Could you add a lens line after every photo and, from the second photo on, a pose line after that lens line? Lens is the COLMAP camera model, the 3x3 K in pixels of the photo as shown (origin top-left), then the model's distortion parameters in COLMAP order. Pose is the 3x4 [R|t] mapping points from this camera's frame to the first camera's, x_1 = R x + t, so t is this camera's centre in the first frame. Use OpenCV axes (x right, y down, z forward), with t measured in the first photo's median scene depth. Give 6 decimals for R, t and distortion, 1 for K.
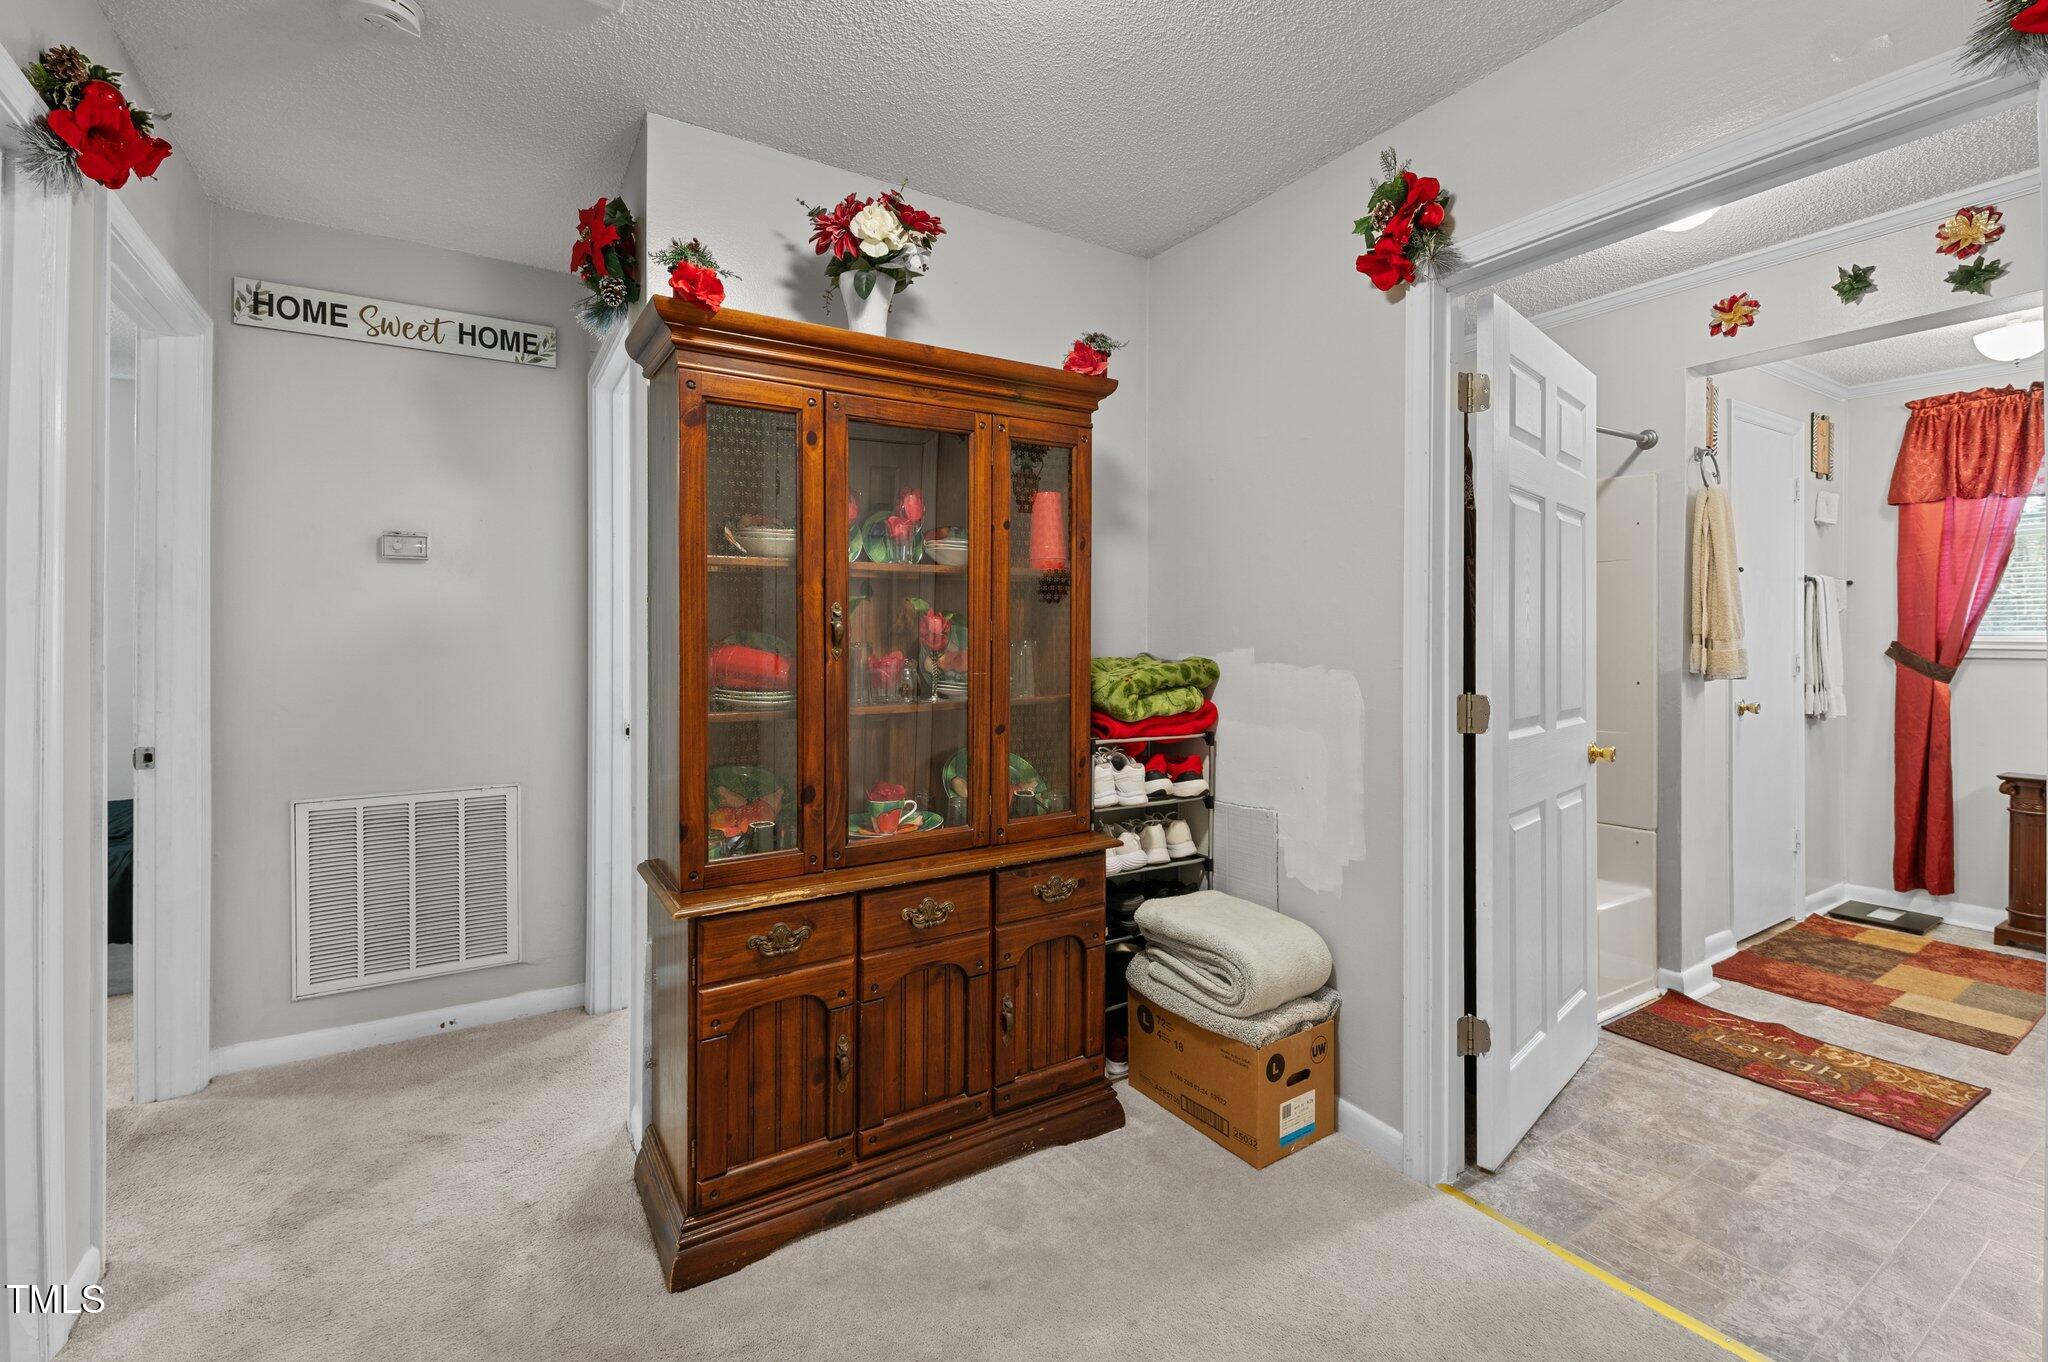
lens RADIAL K [[900.5, 0, 1028.3], [0, 900.5, 642.2], [0, 0, 1]] dist [-0.002085, -0.000824]
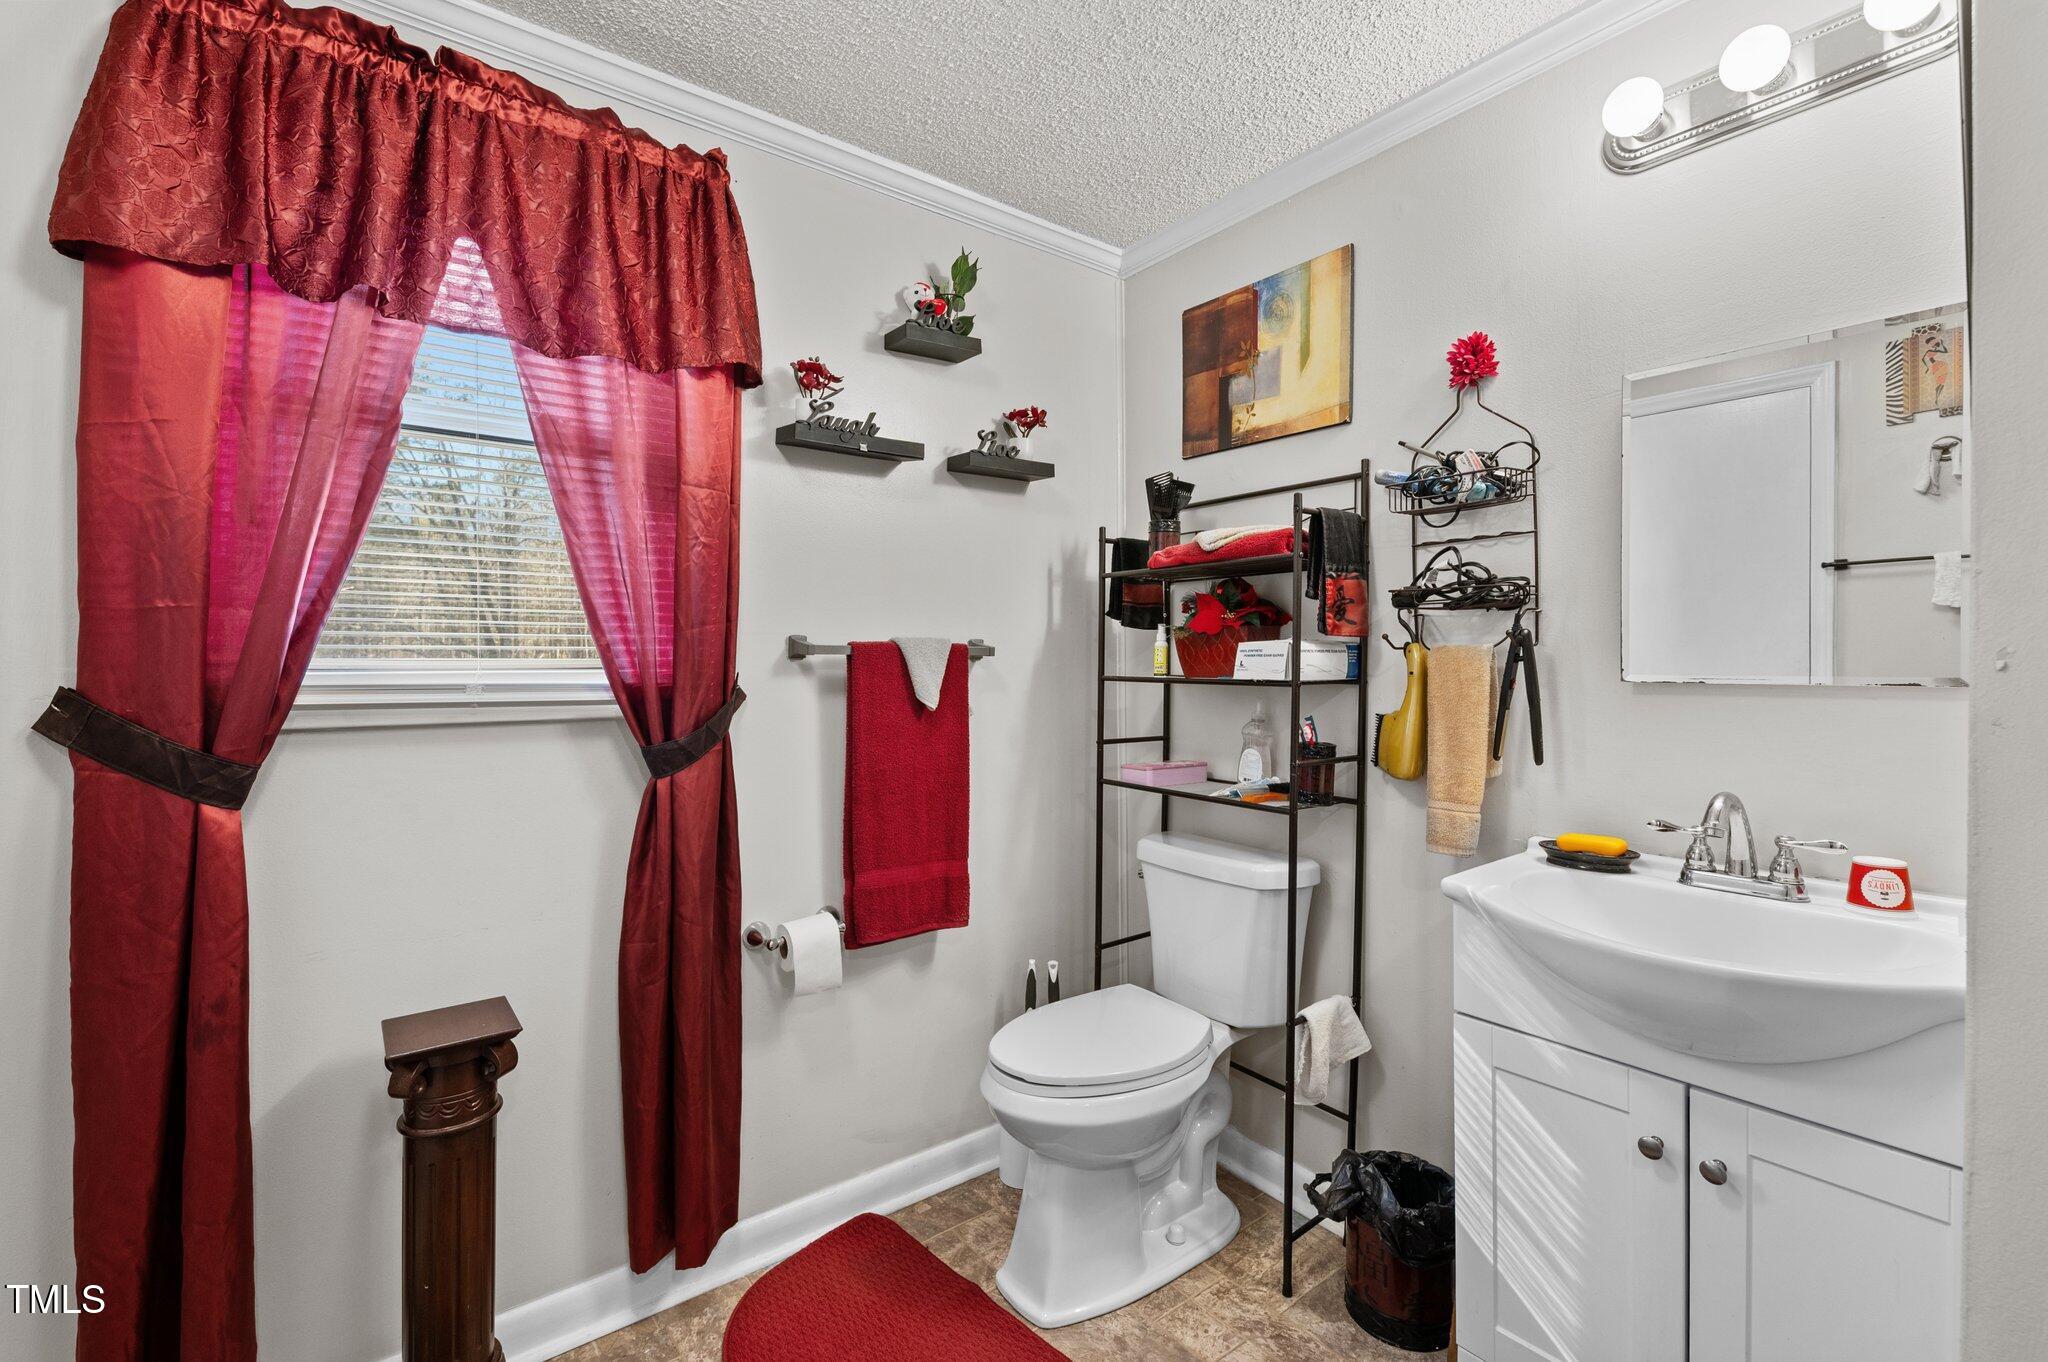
lens RADIAL K [[900.5, 0, 1028.3], [0, 900.5, 642.2], [0, 0, 1]] dist [-0.002085, -0.000824]
pose [[-0.084271, 0.004812, 0.996431, 0.658332], [-0.001169, 0.999987, -0.004928, -0.016516], [-0.996442, -0.001580, -0.084265, 0.729689]]
